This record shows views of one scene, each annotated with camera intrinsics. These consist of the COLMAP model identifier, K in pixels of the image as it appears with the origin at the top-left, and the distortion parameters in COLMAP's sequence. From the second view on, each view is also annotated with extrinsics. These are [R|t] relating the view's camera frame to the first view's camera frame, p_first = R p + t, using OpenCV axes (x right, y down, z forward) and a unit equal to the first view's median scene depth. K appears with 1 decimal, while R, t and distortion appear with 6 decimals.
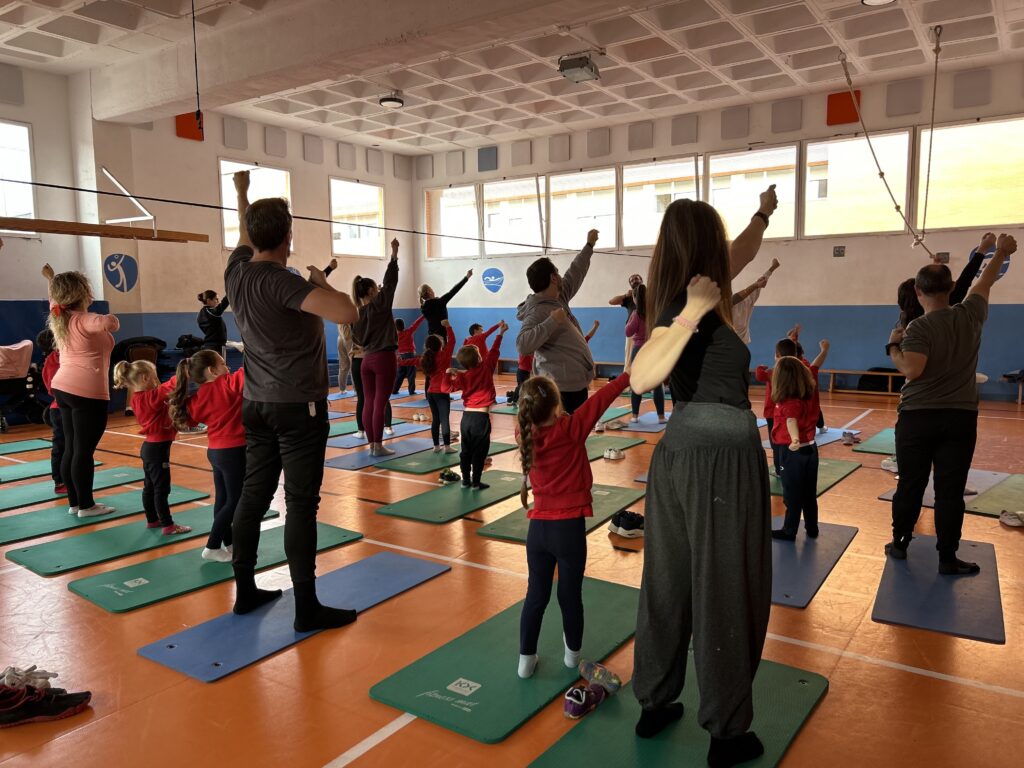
lens RADIAL K [[771.7, 0, 512.0], [0, 771.7, 384.0], [0, 0, 1]] dist [0.010503, -0.002885]
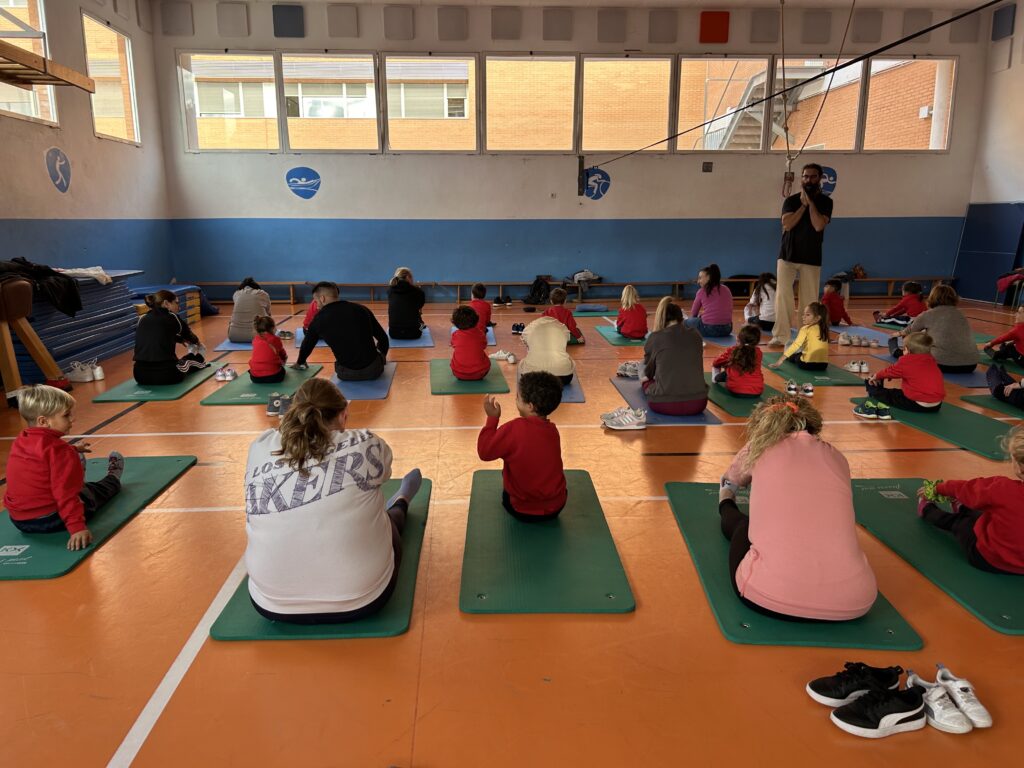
lens RADIAL K [[774.5, 0, 512.0], [0, 774.5, 384.0], [0, 0, 1]] dist [0.003400, 0.007088]
pose [[0.784972, -0.120357, 0.607728, -0.538453], [0.057441, 0.990861, 0.122041, -0.021479], [-0.616863, -0.060891, 0.784712, 0.339422]]
